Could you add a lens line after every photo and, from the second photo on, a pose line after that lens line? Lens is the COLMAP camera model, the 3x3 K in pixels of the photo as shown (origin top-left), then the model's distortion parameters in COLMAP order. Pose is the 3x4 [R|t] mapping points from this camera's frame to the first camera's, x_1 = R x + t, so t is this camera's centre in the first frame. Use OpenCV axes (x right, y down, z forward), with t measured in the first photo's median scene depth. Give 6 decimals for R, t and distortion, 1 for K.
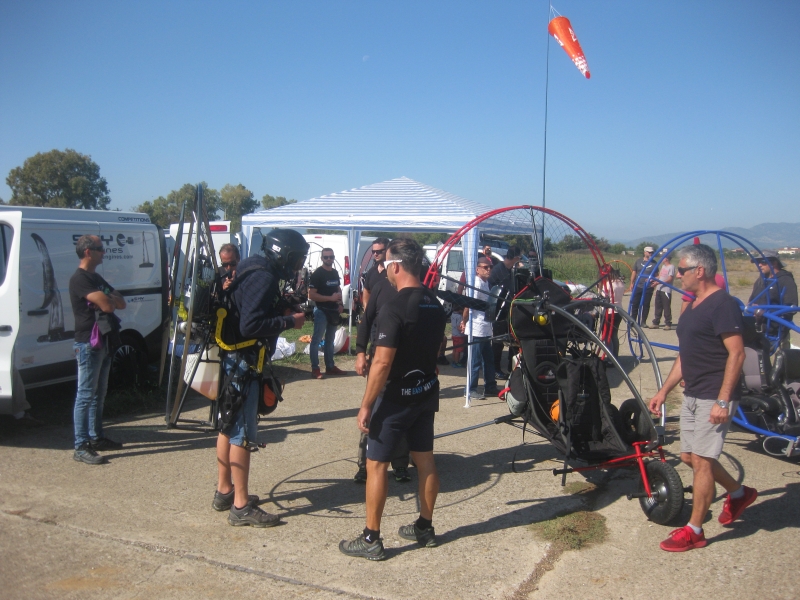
lens RADIAL K [[792.7, 0, 397.6], [0, 792.7, 305.4], [0, 0, 1]] dist [-0.169307, 0.134712]
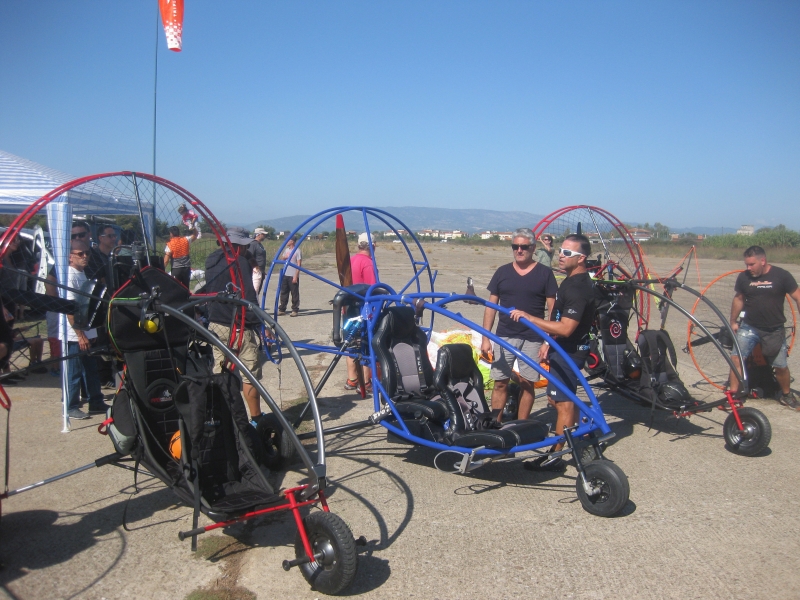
lens RADIAL K [[792.7, 0, 397.6], [0, 792.7, 305.4], [0, 0, 1]] dist [-0.169307, 0.134712]
pose [[0.888227, -0.040534, 0.457613, 0.052606], [0.031095, 0.999120, 0.028145, -0.013082], [-0.458351, -0.010770, 0.888706, 0.238446]]
